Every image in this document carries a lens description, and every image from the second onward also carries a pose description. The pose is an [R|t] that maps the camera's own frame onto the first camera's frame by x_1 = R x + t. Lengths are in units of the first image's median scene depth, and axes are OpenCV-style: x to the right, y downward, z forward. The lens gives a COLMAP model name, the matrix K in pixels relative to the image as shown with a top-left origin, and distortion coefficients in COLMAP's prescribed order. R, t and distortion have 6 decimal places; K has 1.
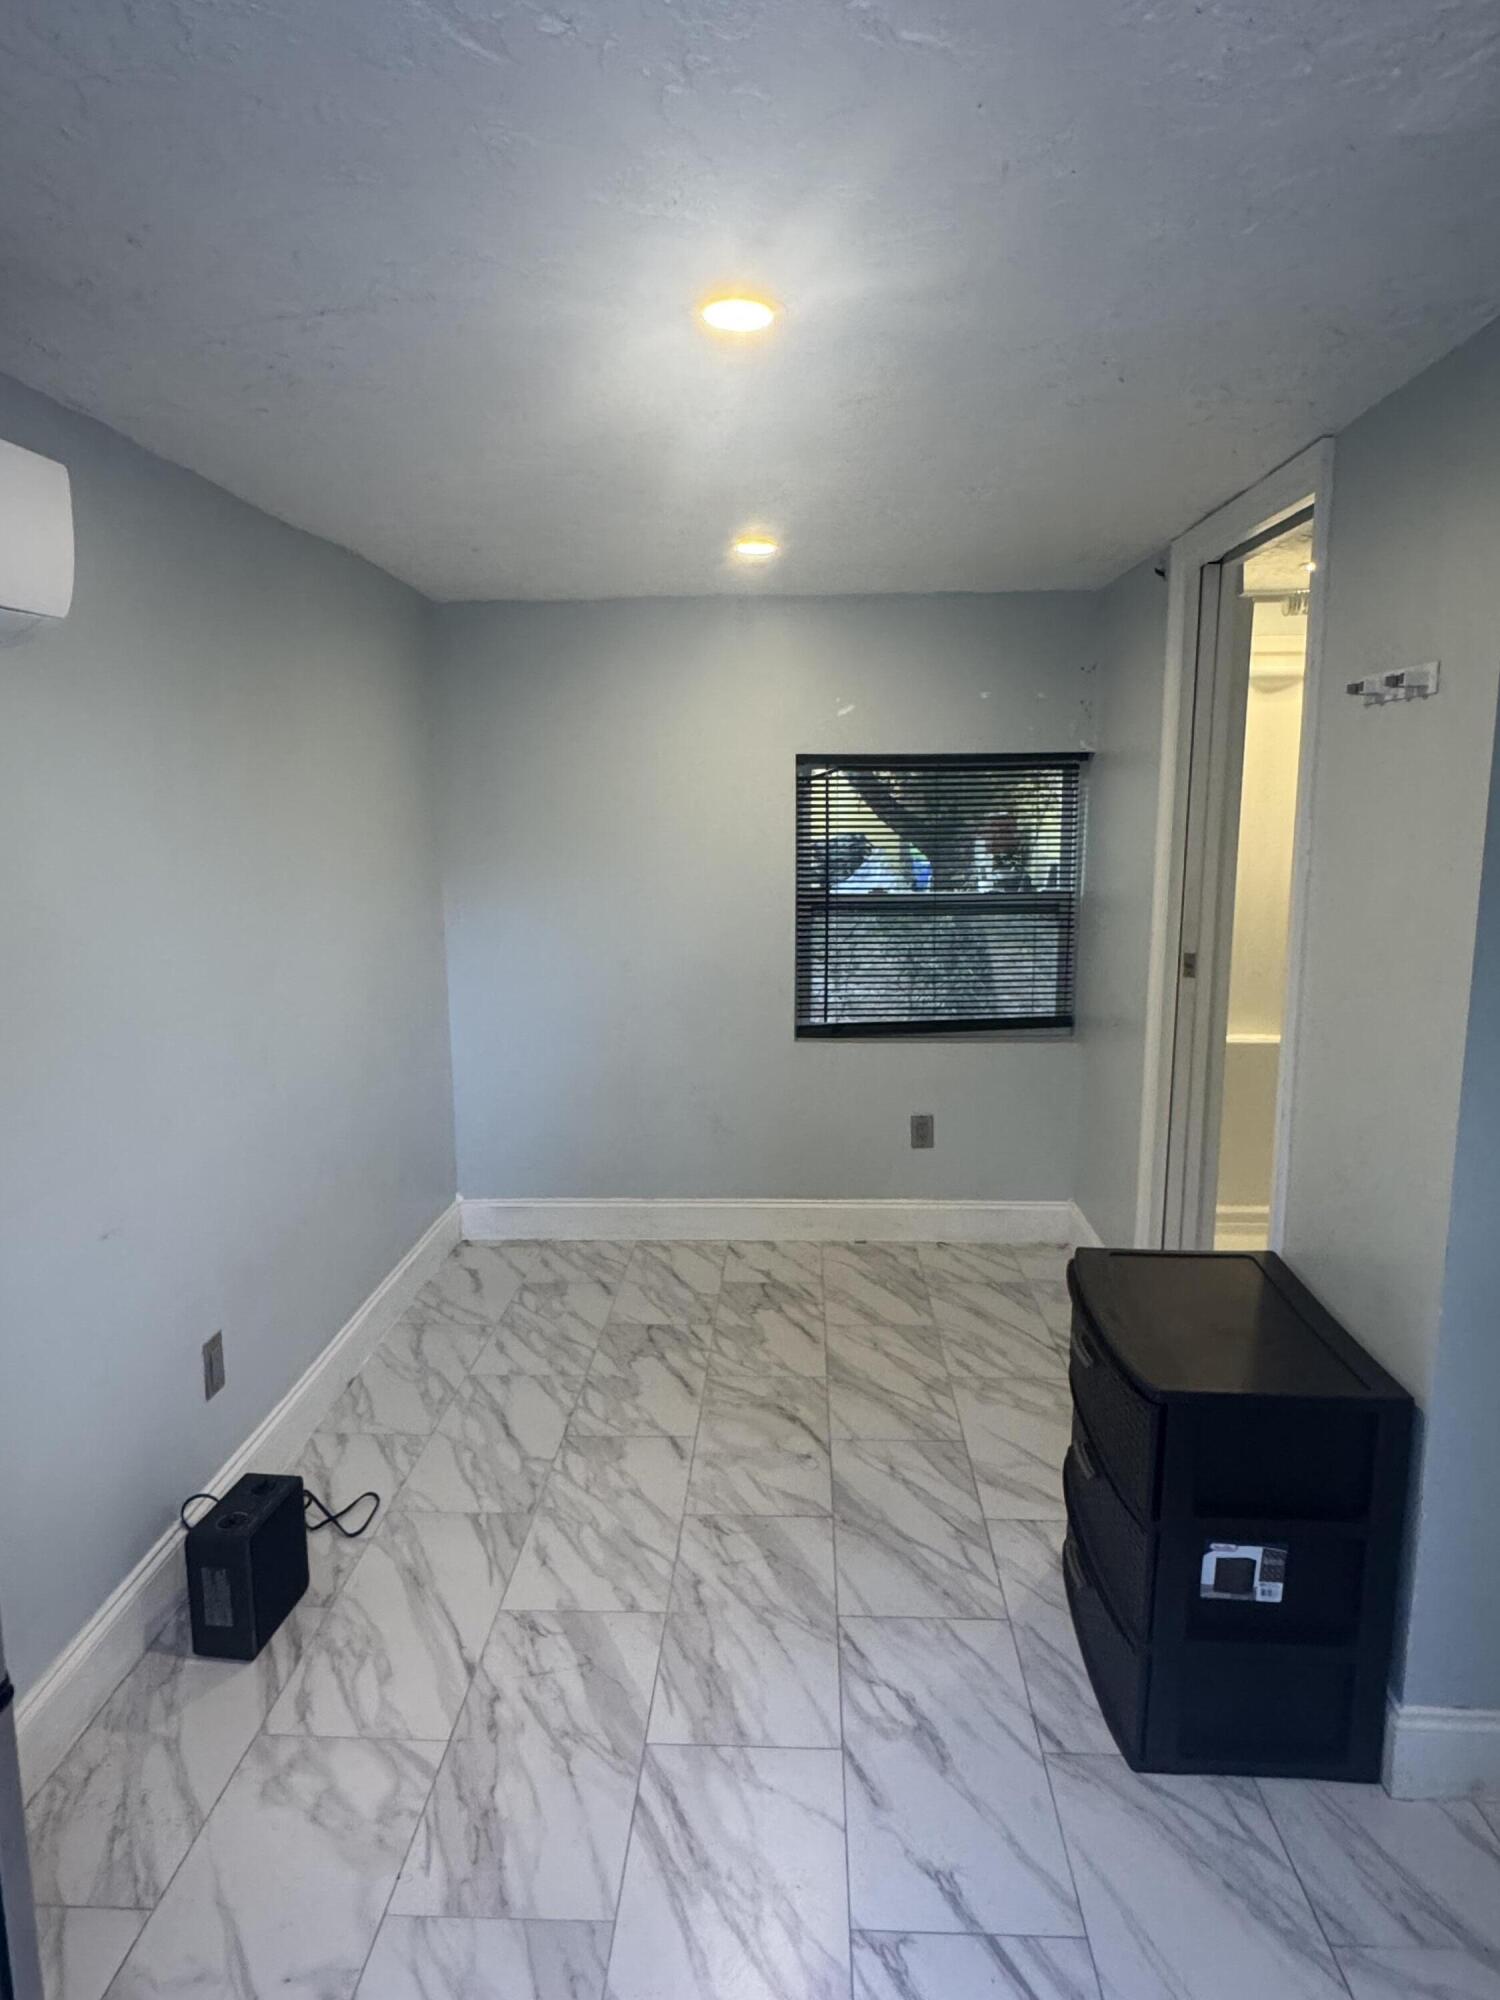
lens RADIAL K [[1219.3, 0, 749.4], [0, 1219.3, 989.0], [0, 0, 1]] dist [0.000891, 0.000668]
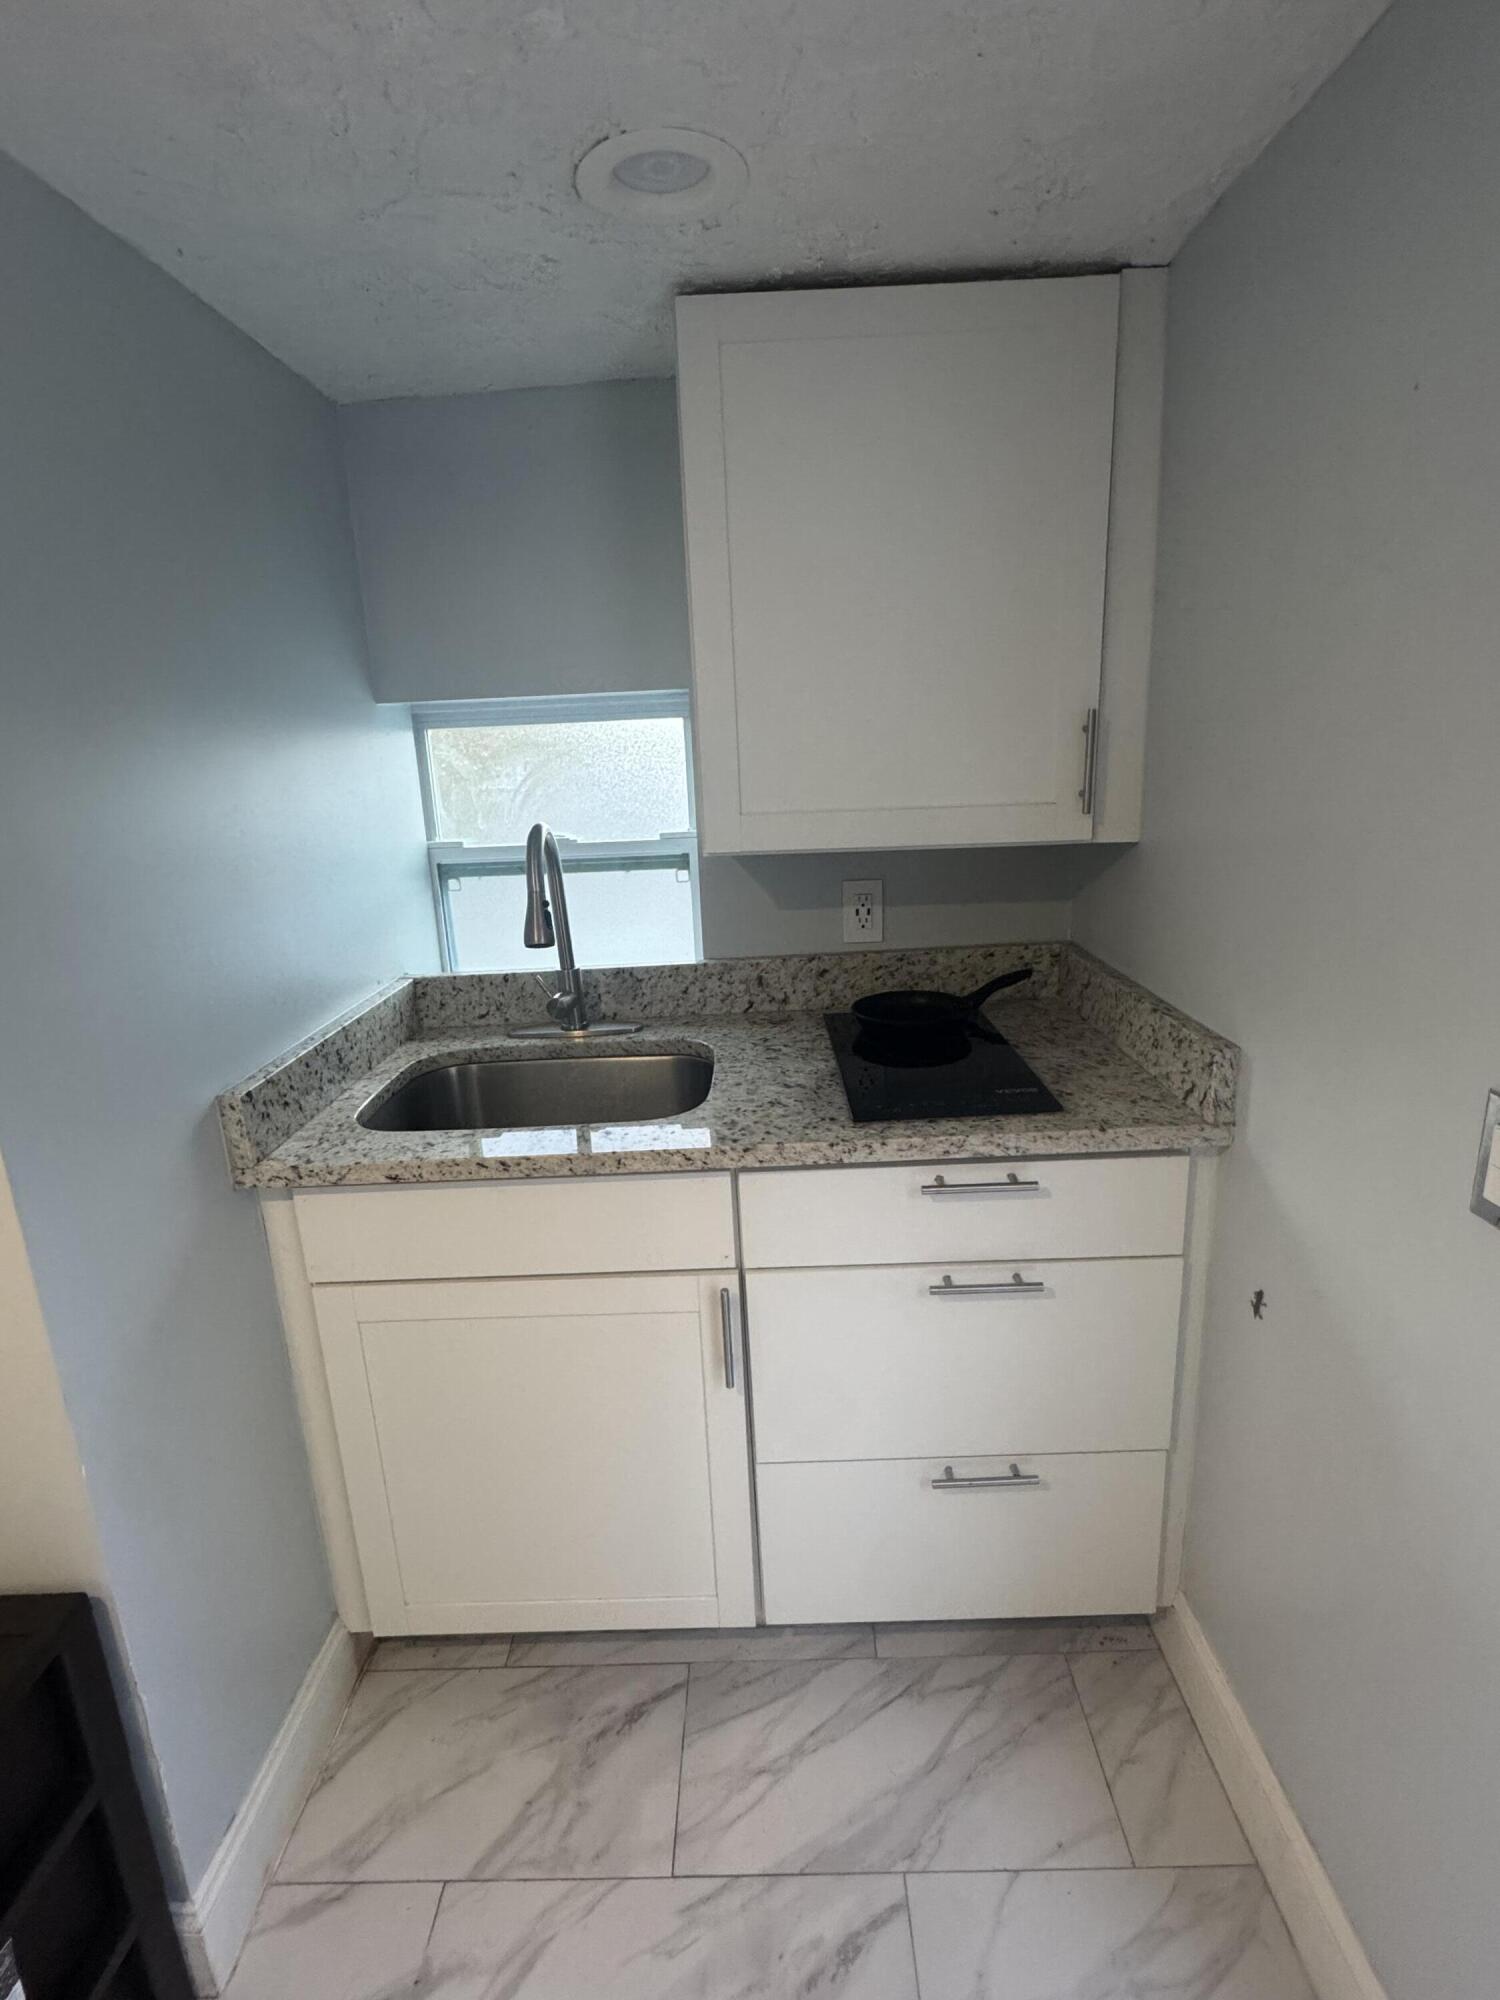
lens RADIAL K [[954.5, 0, 751.8], [0, 954.5, 995.4], [0, 0, 1]] dist [-0.000948, -0.000760]
pose [[-0.032951, -0.247276, 0.968385, 0.044018], [0.206999, 0.946214, 0.248658, -0.055750], [-0.977786, 0.208649, 0.020007, 0.400539]]
